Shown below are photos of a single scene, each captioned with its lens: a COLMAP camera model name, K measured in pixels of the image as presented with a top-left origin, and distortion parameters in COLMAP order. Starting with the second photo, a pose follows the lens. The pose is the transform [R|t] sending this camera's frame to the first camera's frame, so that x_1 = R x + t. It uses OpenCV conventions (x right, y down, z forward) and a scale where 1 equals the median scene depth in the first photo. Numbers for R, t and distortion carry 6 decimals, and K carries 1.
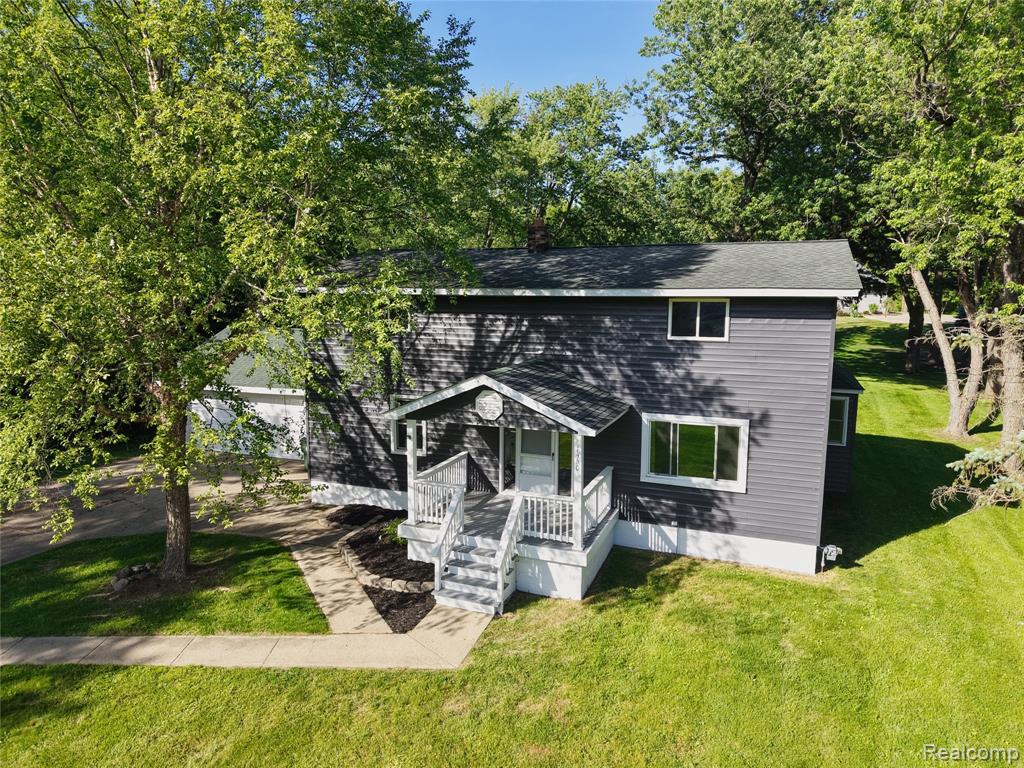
lens RADIAL K [[712.8, 0, 510.5], [0, 712.8, 385.0], [0, 0, 1]] dist [0.008307, -0.028883]
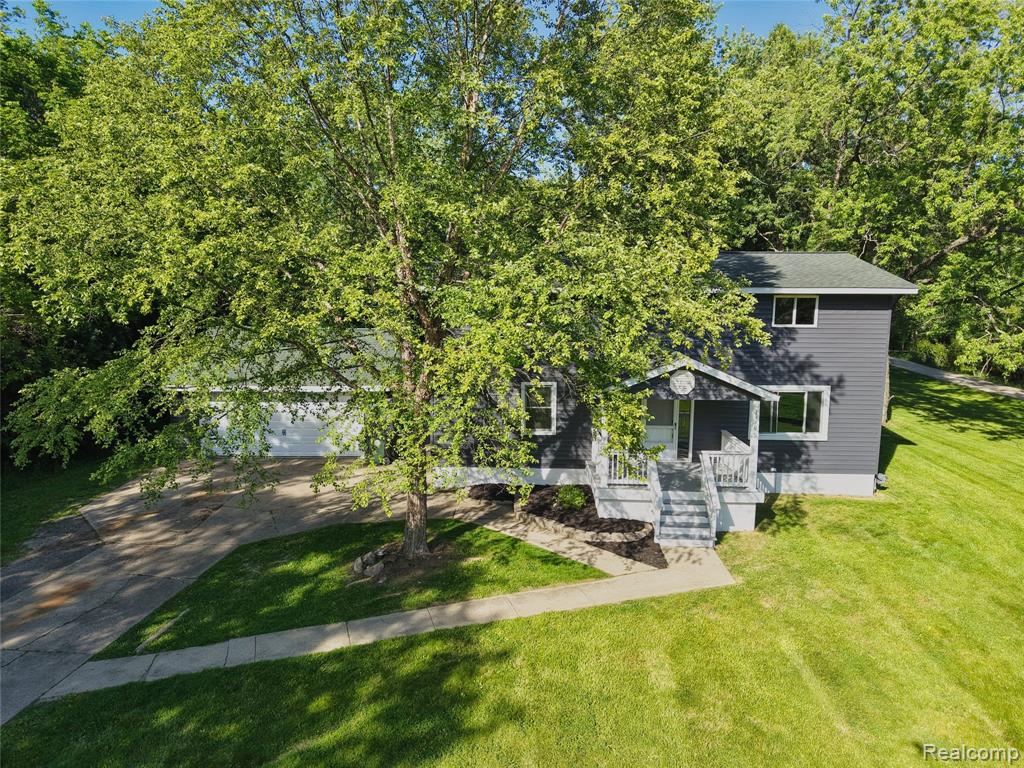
lens RADIAL K [[712.8, 0, 511.8], [0, 712.8, 384.1], [0, 0, 1]] dist [0.008307, -0.028883]
pose [[0.943407, -0.048368, 0.328091, -0.664695], [0.046556, 0.998826, 0.013382, 0.000464], [-0.328353, 0.002650, 0.944551, -0.069696]]
